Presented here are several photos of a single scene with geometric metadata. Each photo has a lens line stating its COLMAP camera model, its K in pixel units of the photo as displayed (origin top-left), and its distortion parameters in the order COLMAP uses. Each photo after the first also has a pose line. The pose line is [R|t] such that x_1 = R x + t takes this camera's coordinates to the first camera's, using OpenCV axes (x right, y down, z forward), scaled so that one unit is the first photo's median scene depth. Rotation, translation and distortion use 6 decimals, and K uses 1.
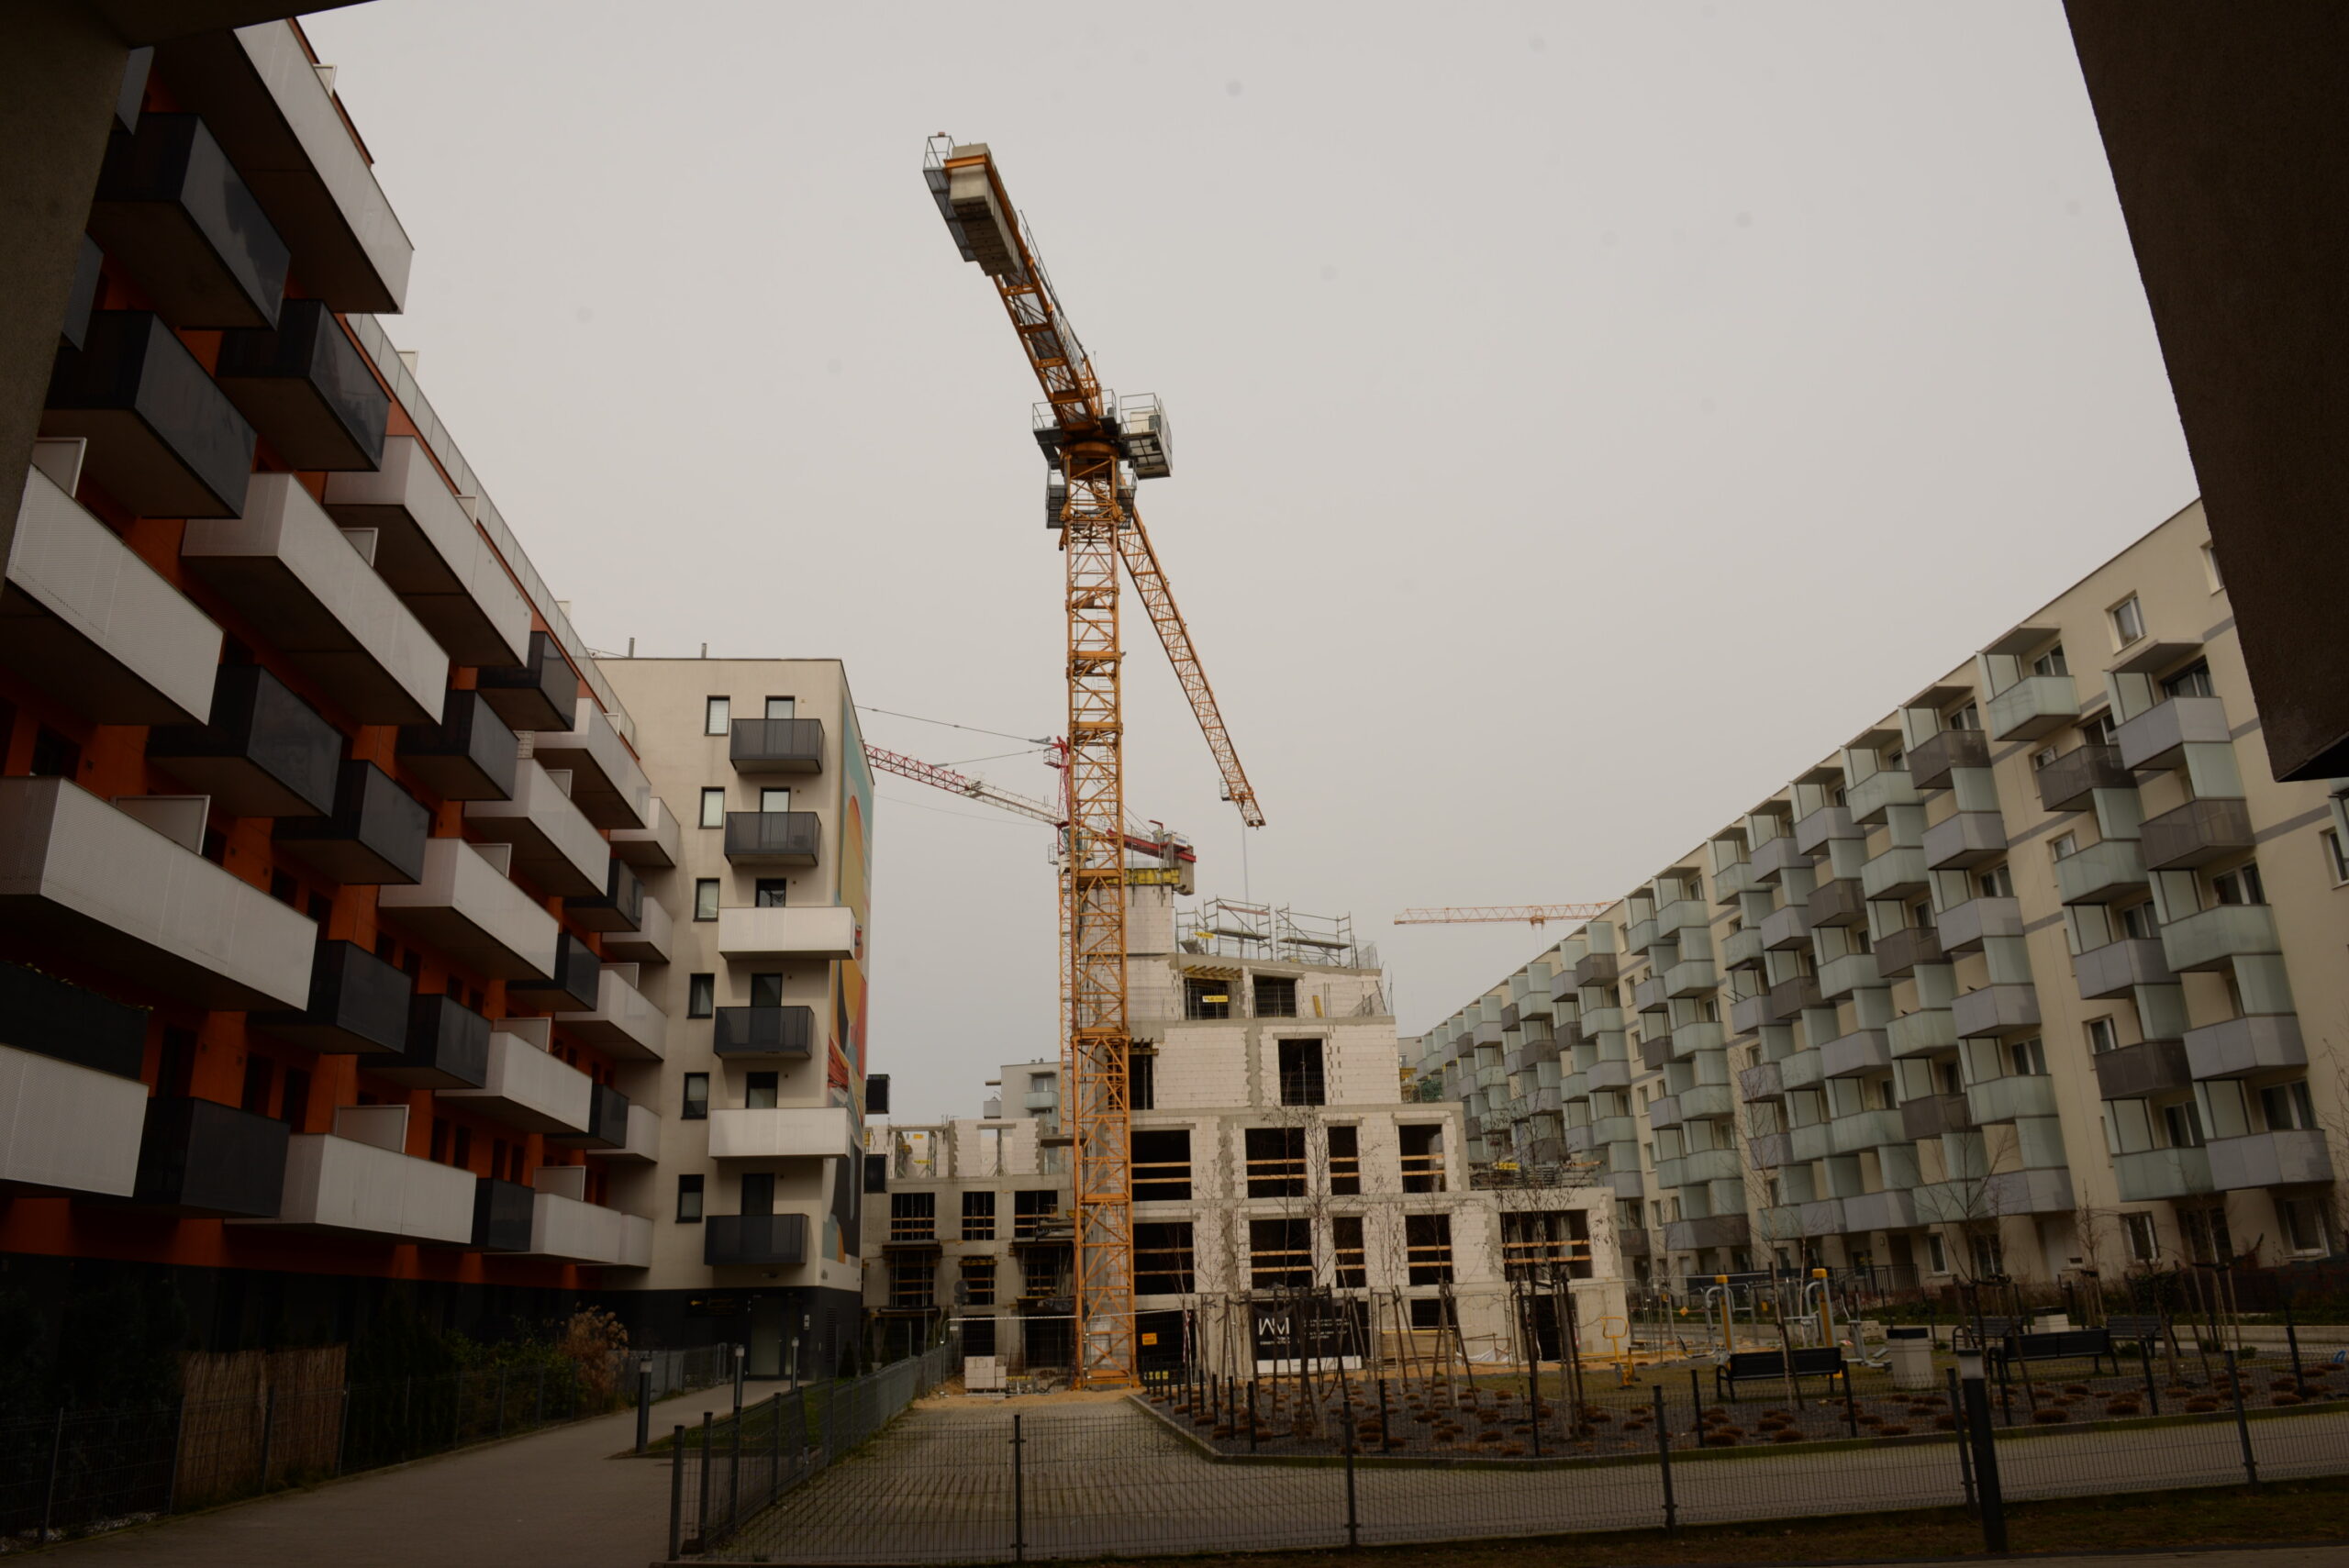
lens RADIAL K [[1586.8, 0, 1187.9], [0, 1586.8, 777.4], [0, 0, 1]] dist [-0.049575, -0.000577]
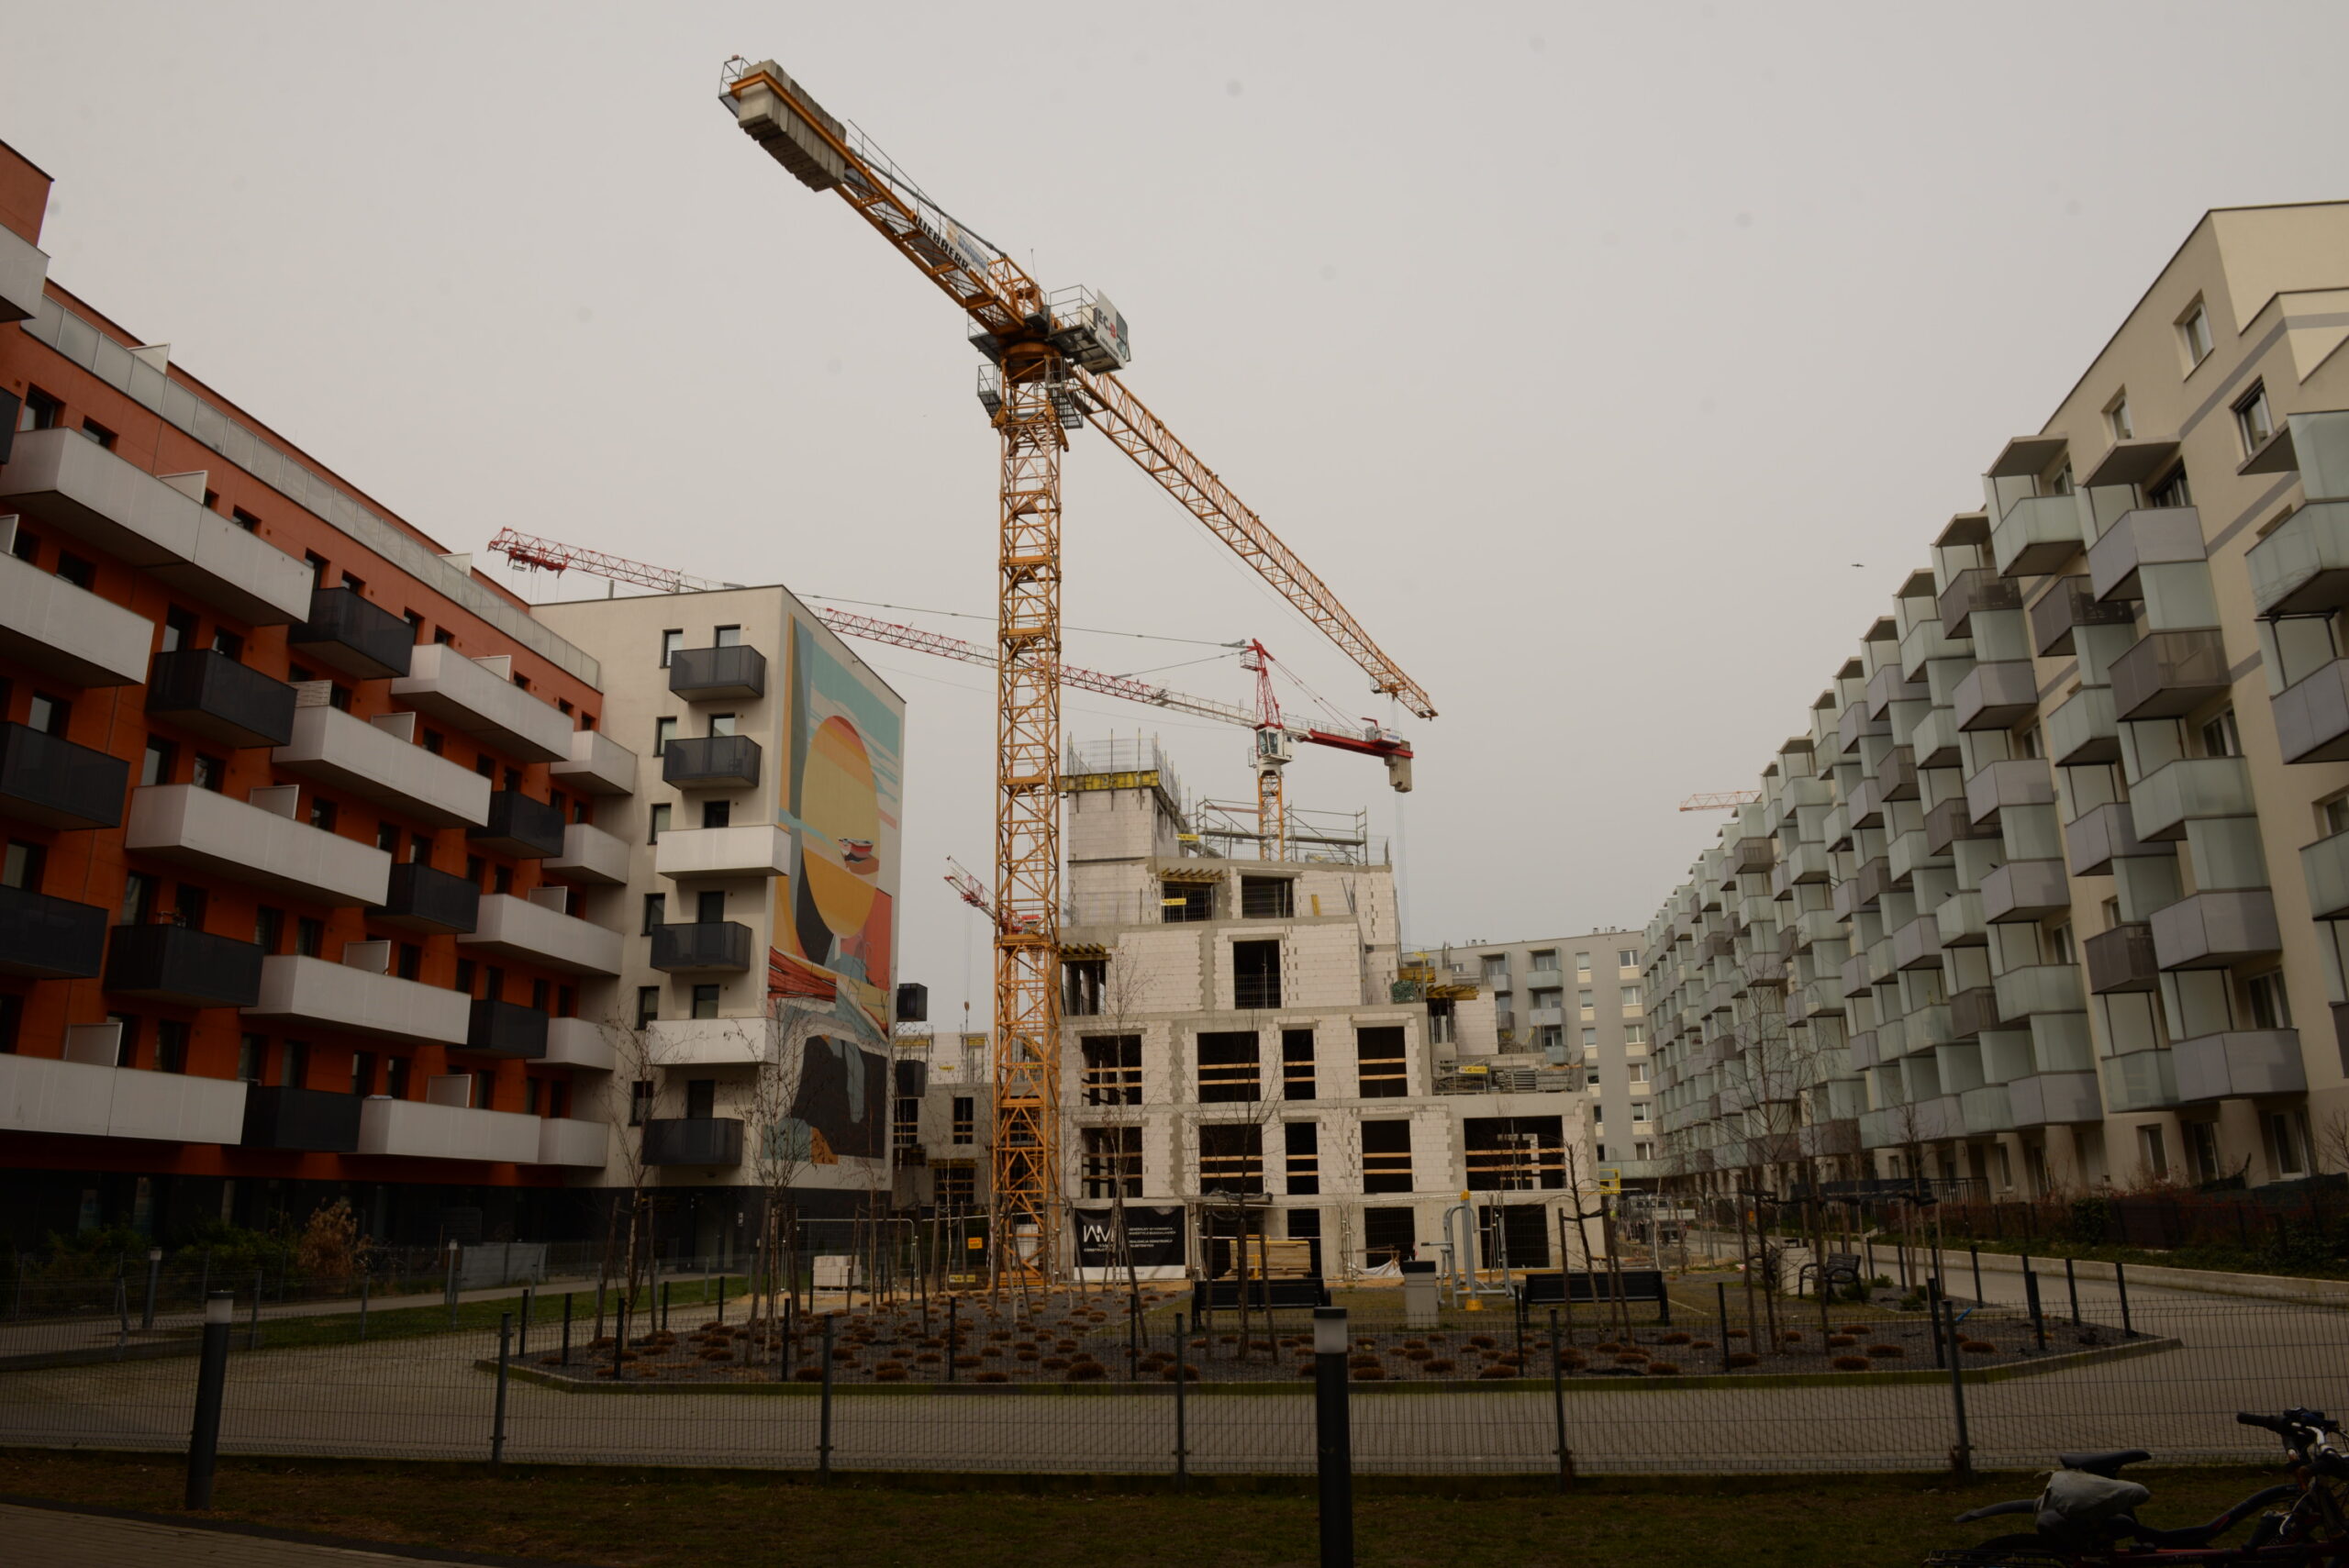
lens RADIAL K [[1586.8, 0, 1187.9], [0, 1586.8, 777.4], [0, 0, 1]] dist [-0.049575, -0.000577]
pose [[0.969851, -0.048096, -0.238904, 0.275921], [0.062693, 0.996578, 0.053875, 0.011145], [0.235495, -0.067228, 0.969547, 0.058366]]
